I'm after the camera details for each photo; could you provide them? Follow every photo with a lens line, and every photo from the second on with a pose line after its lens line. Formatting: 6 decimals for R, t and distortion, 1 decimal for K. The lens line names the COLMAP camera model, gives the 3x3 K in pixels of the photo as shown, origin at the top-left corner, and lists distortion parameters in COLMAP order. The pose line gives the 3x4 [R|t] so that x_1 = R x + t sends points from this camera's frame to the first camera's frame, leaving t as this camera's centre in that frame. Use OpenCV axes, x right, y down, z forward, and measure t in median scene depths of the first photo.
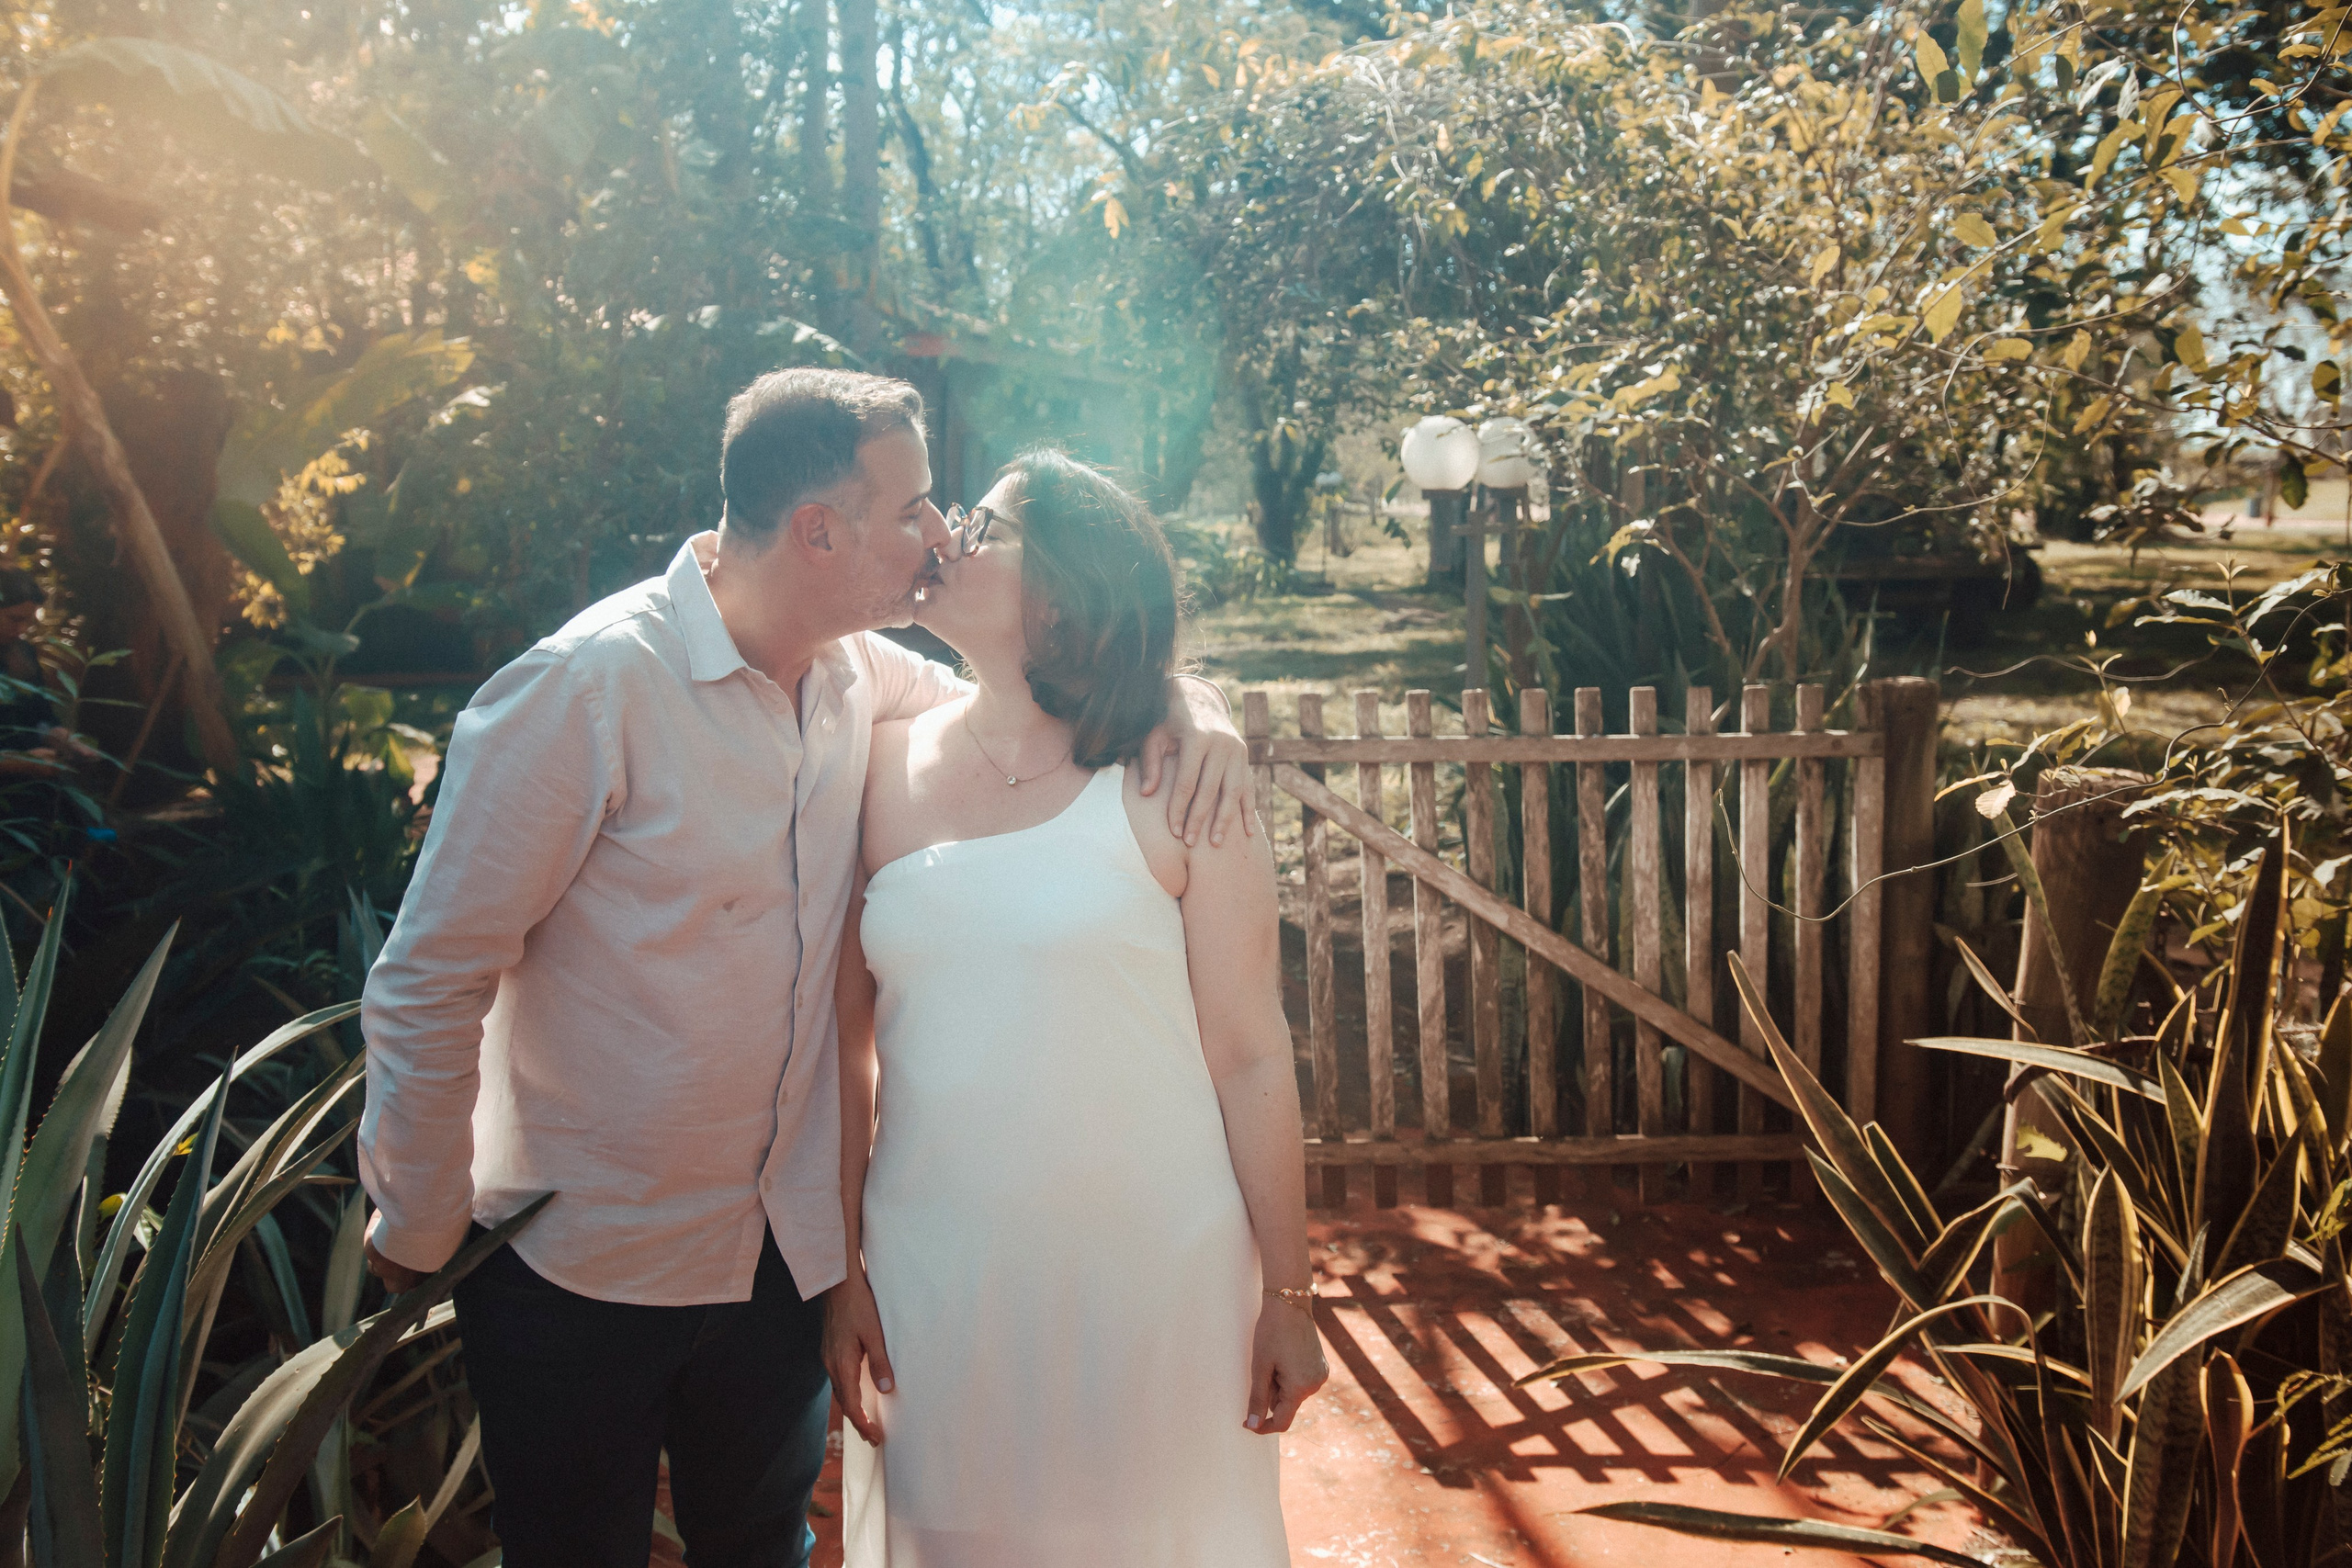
lens RADIAL K [[2375.3, 0, 1171.3], [0, 2375.3, 779.0], [0, 0, 1]] dist [0.000349, 0.000000]
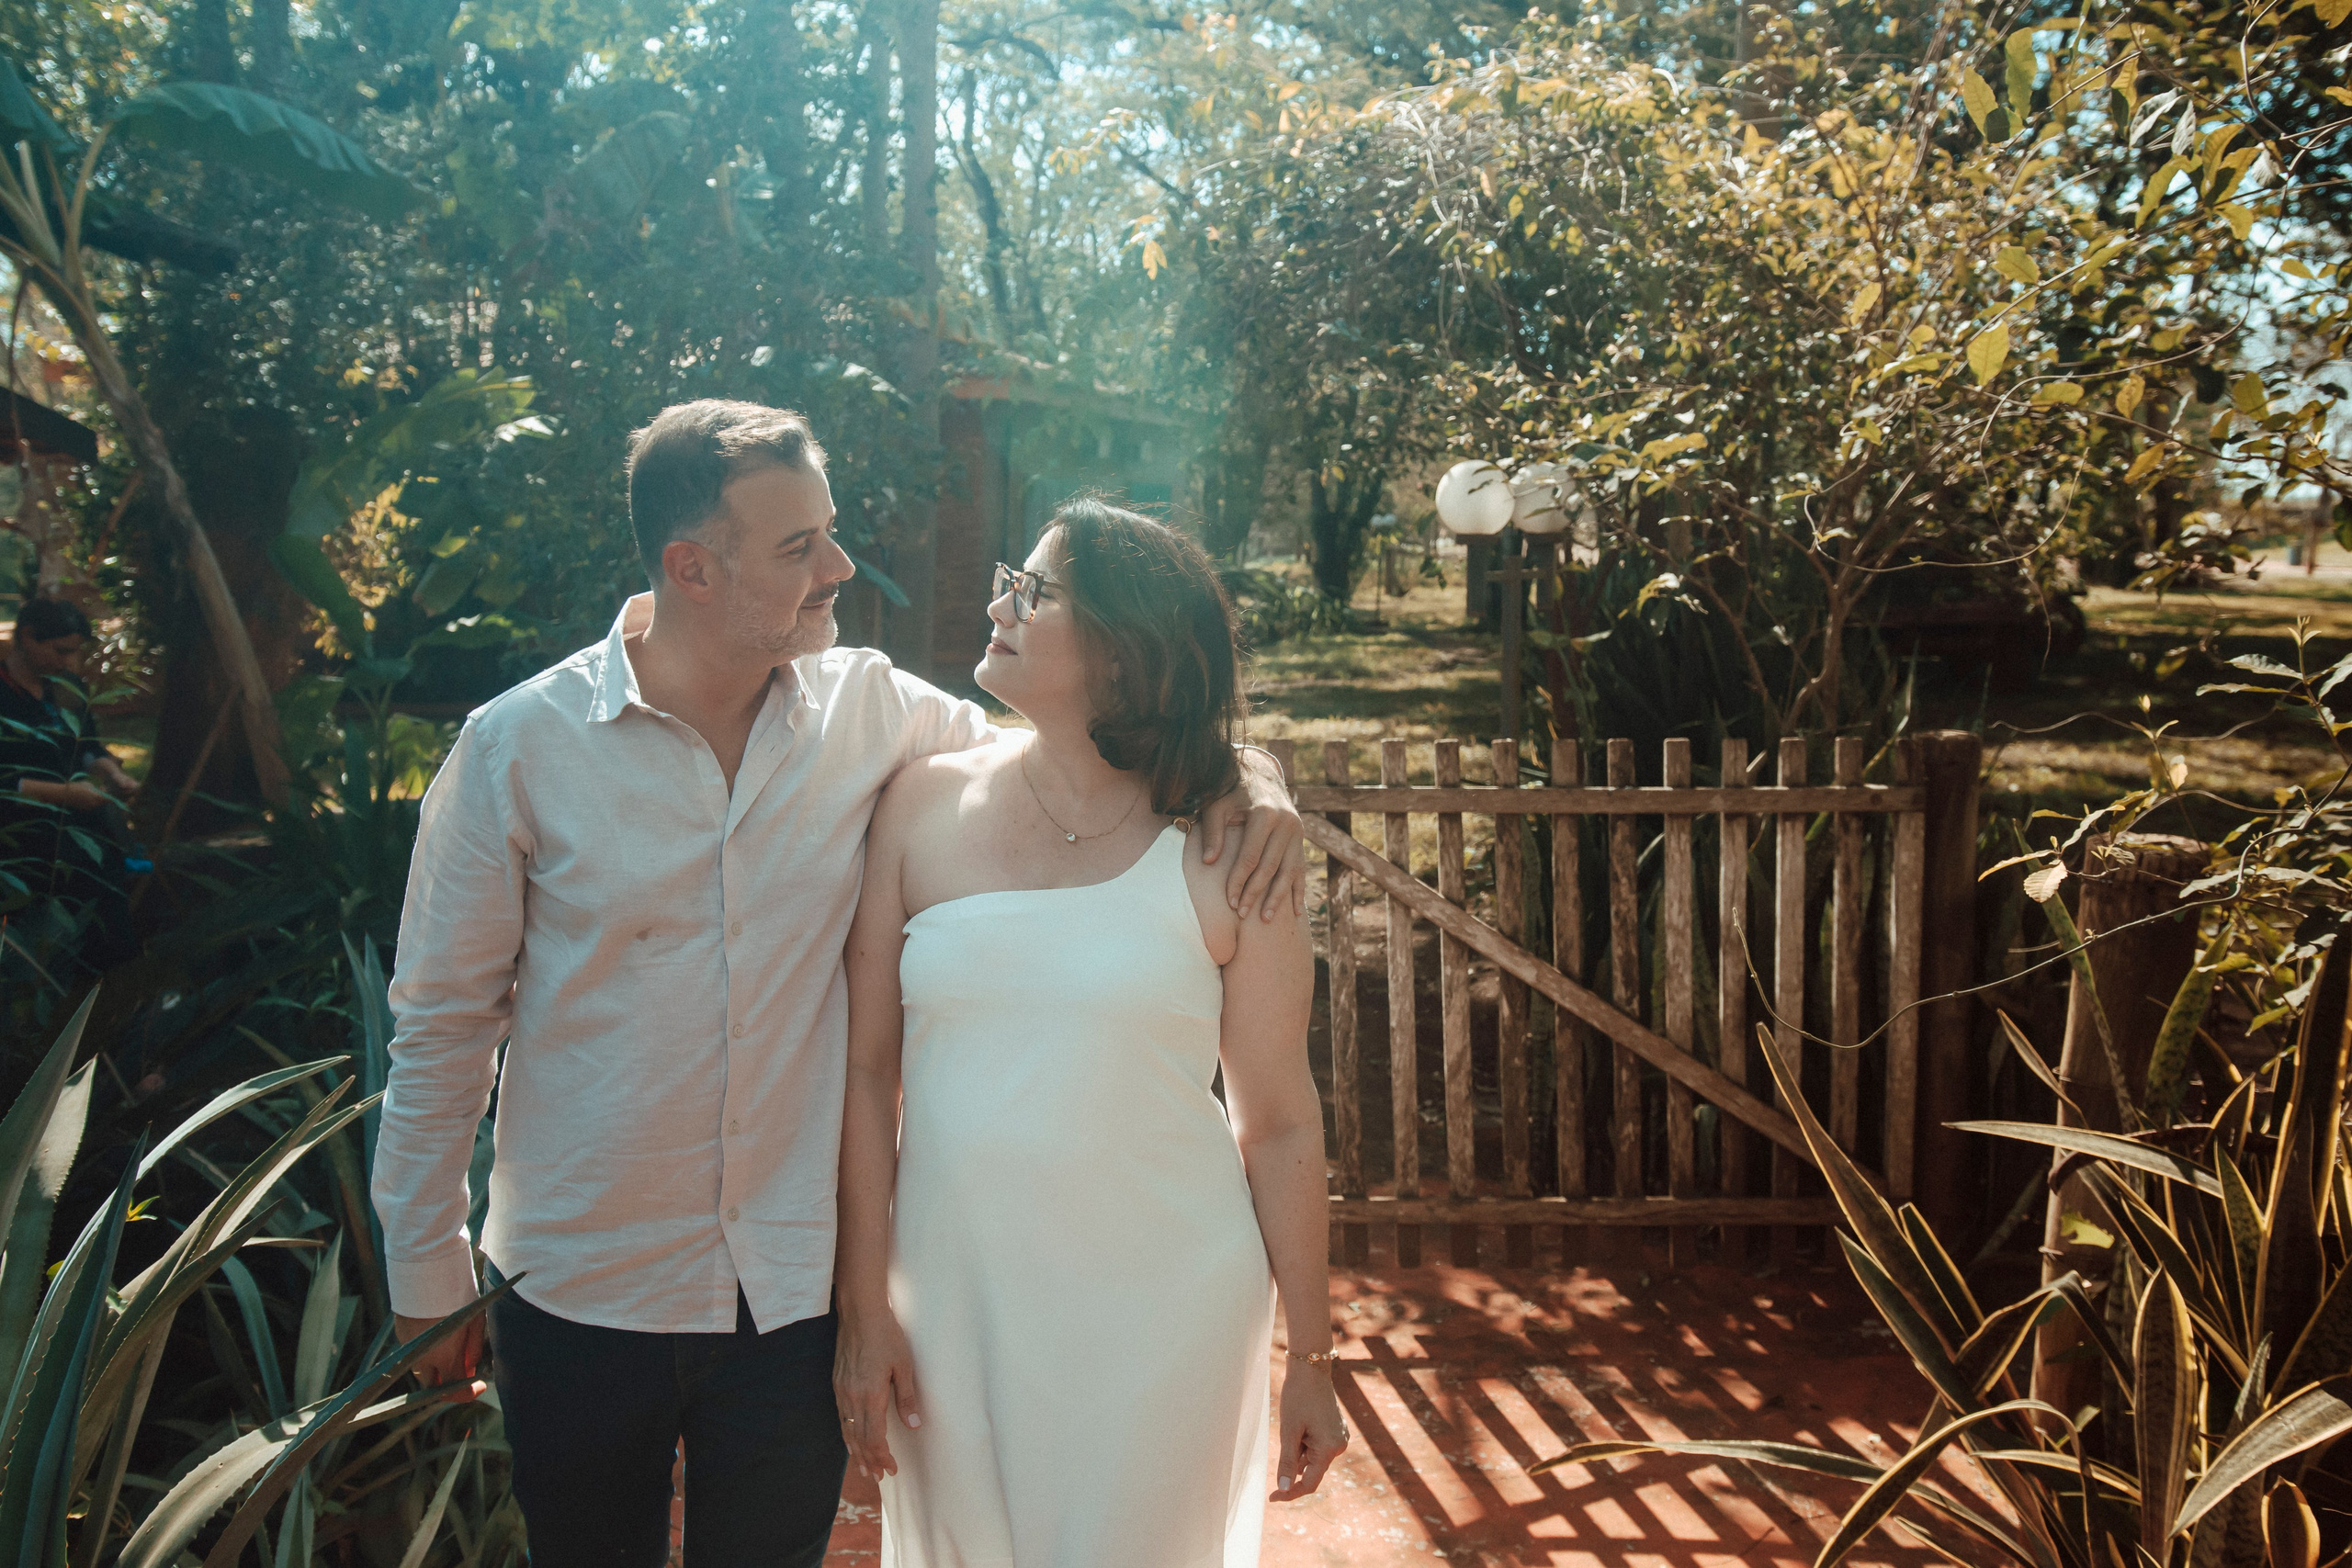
lens RADIAL K [[2300.1, 0, 1168.7], [0, 2300.1, 780.6], [0, 0, 1]] dist [-0.003960, 0.000000]
pose [[0.999575, 0.010348, -0.027239, 0.012100], [-0.010682, 0.999869, -0.012167, -0.005946], [0.027109, 0.012453, 0.999555, 0.037521]]
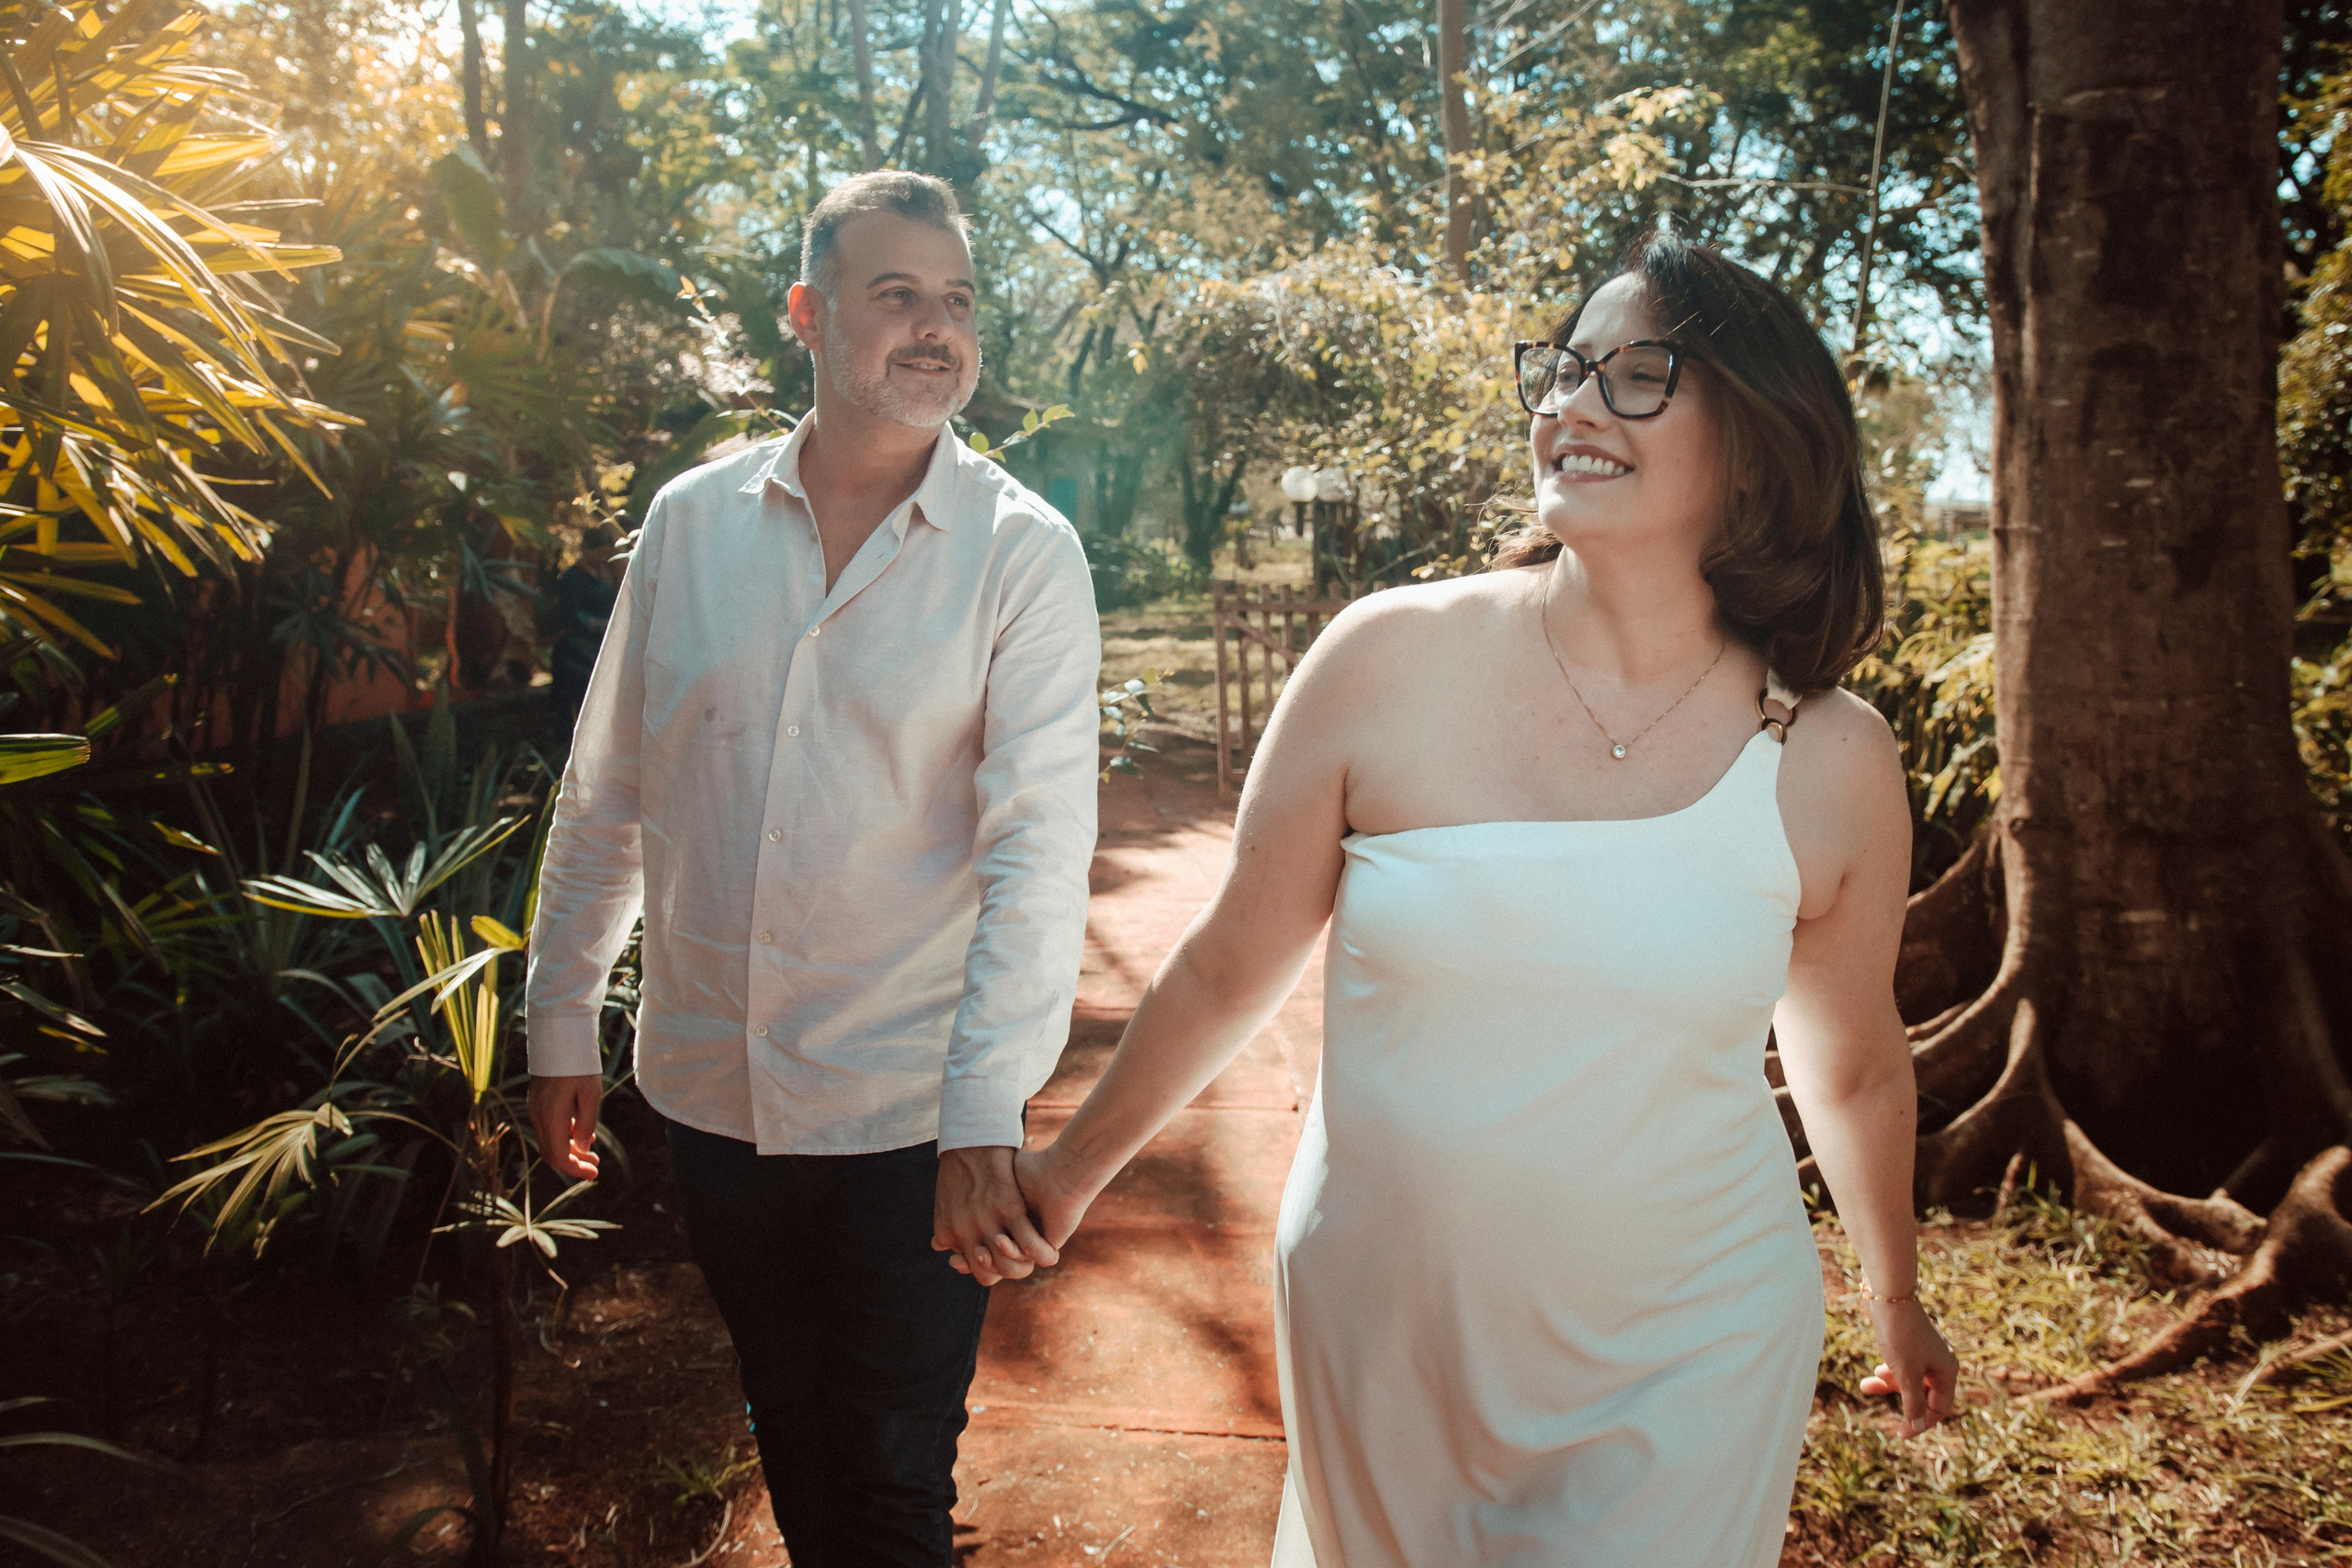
lens RADIAL K [[1958.0, 0, 1183.5], [0, 1958.0, 790.4], [0, 0, 1]] dist [-0.084476, 0.051138]
pose [[0.999171, 0.006781, 0.040130, -0.056435], [-0.007436, 0.999841, 0.016213, 0.103896], [-0.040013, -0.016498, 0.999063, -0.708006]]
